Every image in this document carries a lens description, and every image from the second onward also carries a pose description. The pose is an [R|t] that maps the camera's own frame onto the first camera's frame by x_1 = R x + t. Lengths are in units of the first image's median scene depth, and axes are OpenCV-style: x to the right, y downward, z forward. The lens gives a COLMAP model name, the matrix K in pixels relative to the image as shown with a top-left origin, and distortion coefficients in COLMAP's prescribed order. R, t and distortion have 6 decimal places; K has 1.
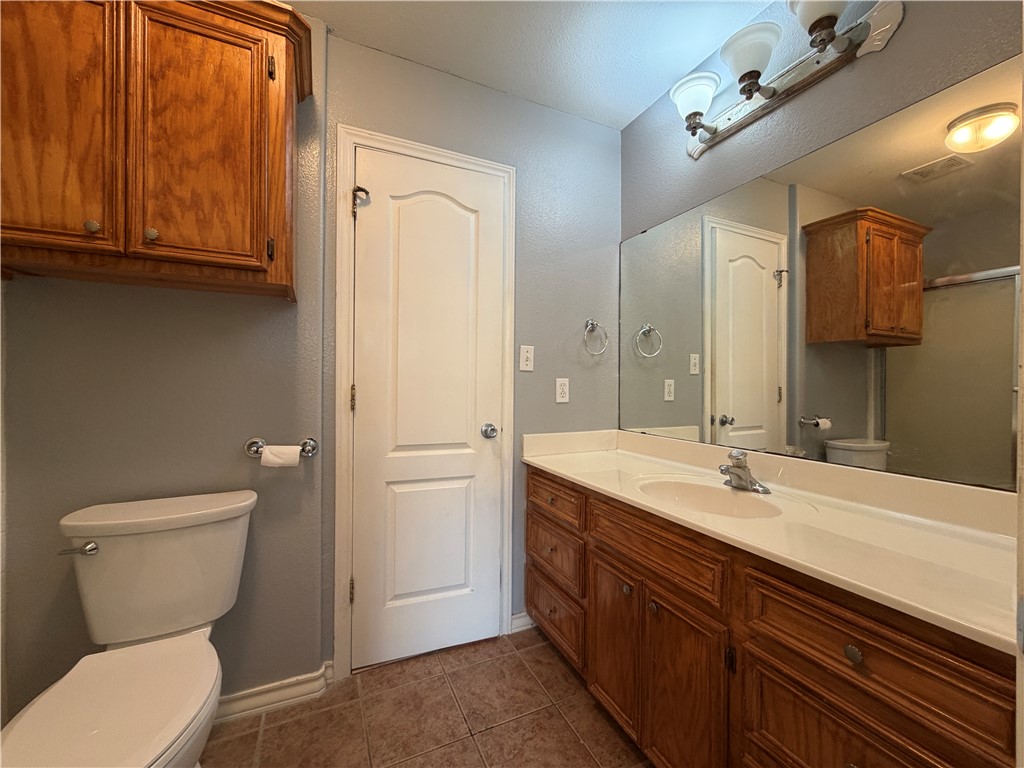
lens RADIAL K [[408.8, 0, 511.5], [0, 408.8, 388.8], [0, 0, 1]] dist [0.001182, -0.000160]
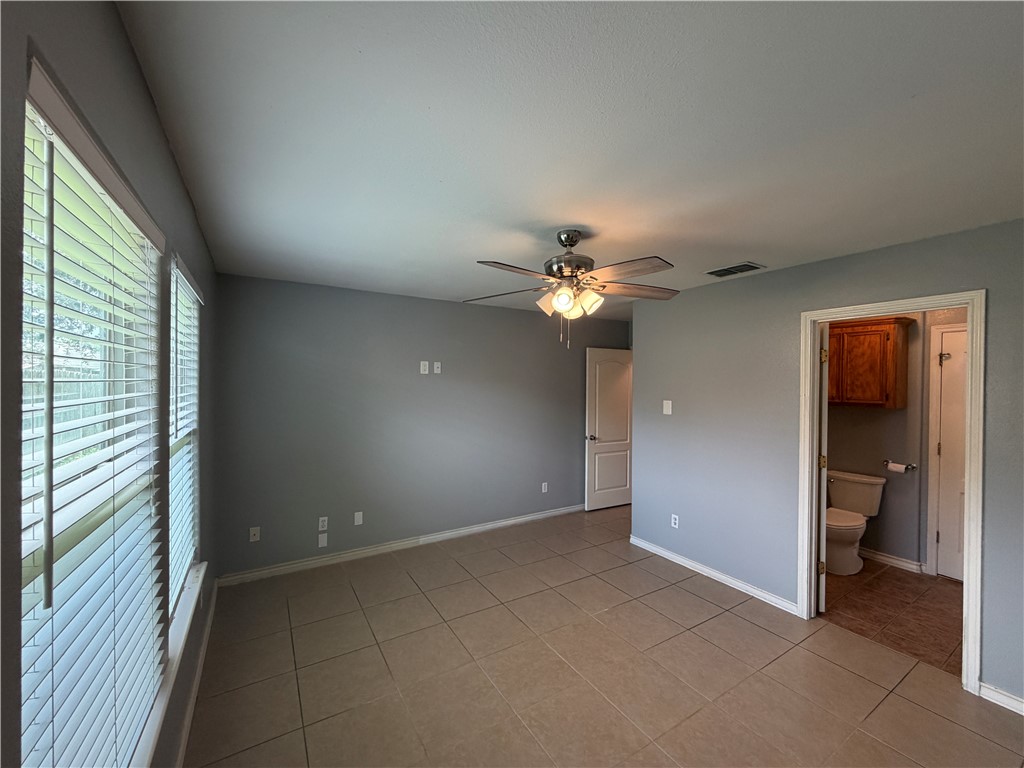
lens RADIAL K [[408.8, 0, 509.7], [0, 408.8, 385.0], [0, 0, 1]] dist [0.001182, -0.000160]
pose [[0.117927, 0.008037, -0.992990, 2.131374], [-0.005155, 0.999959, 0.007481, -0.456177], [0.993009, 0.004237, 0.117964, -2.169512]]
